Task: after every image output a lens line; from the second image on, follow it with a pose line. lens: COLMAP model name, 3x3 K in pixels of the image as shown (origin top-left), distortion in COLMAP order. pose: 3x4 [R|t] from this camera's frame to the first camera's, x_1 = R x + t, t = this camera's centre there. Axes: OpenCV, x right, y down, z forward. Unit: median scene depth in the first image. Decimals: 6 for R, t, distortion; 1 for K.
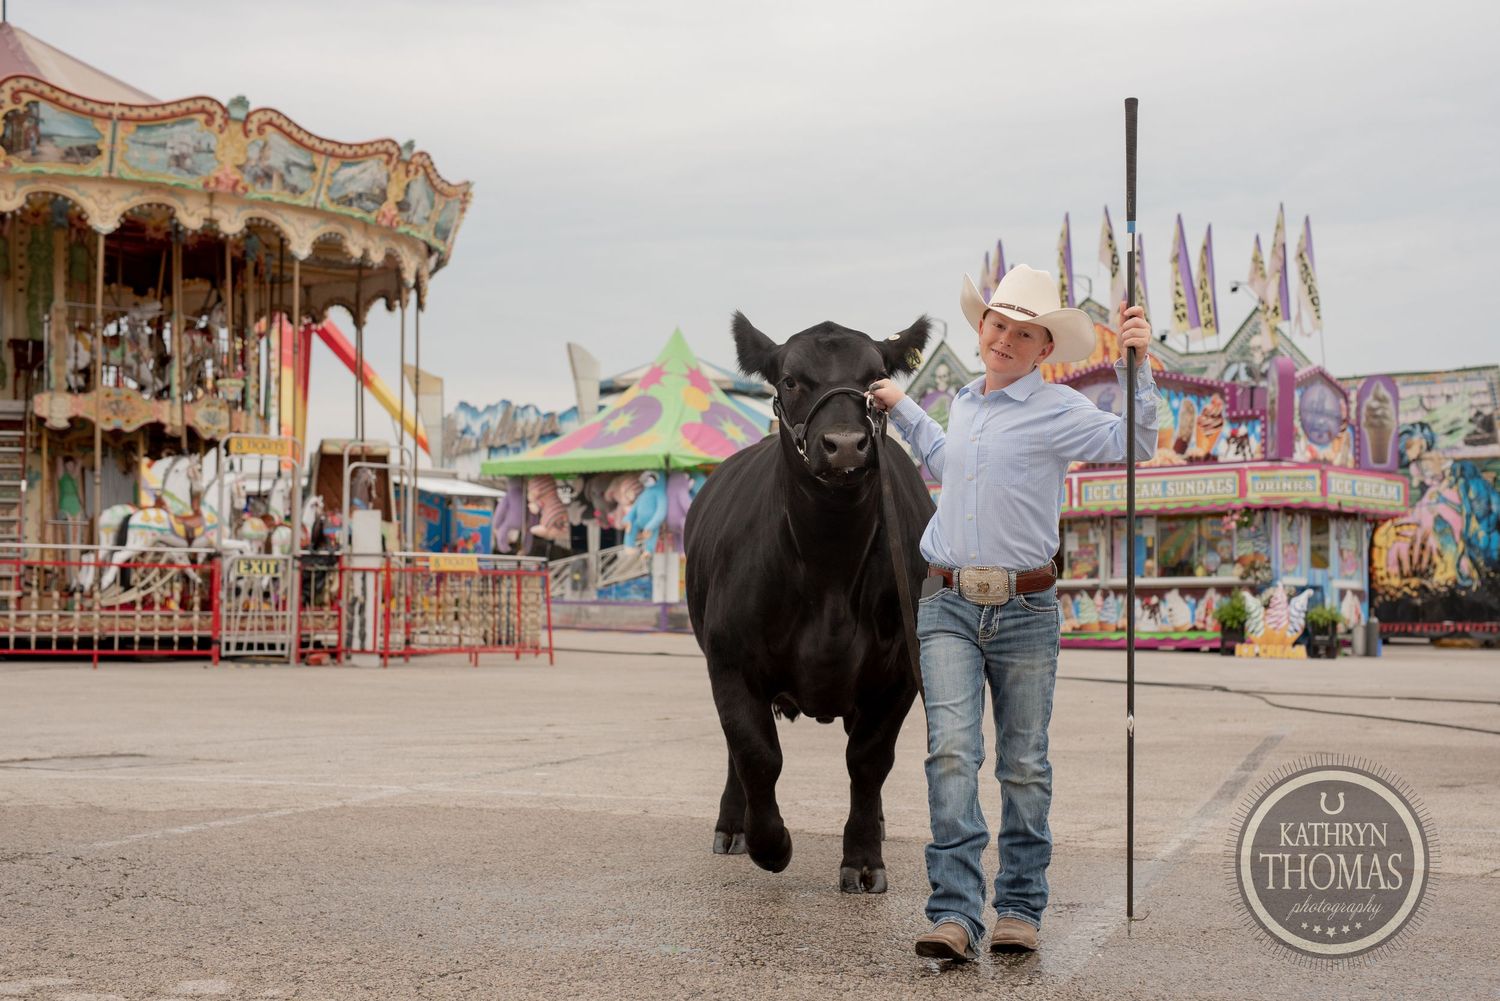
lens RADIAL K [[2251.1, 0, 750.3], [0, 2251.1, 502.4], [0, 0, 1]] dist [0.014672, 0.038815]
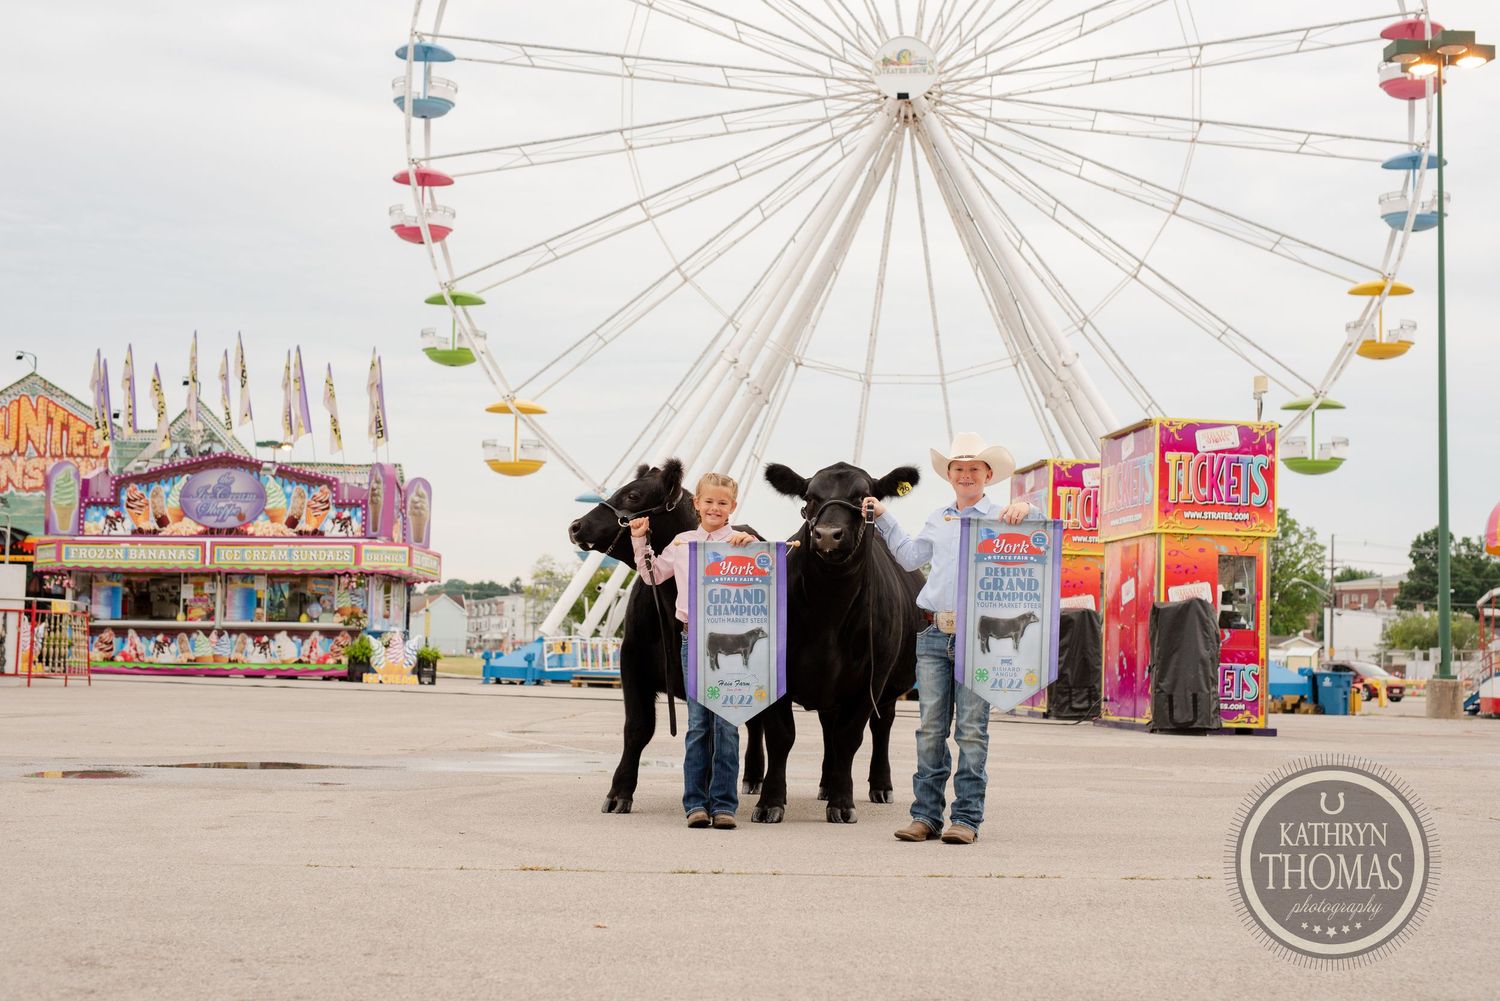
lens RADIAL K [[2156.6, 0, 765.3], [0, 2156.6, 500.4], [0, 0, 1]] dist [-0.006574, 0.071160]
pose [[0.764246, 0.060293, 0.642100, -0.410630], [-0.048952, 0.998171, -0.035464, -0.006629], [-0.643064, -0.004329, 0.765800, -0.140885]]
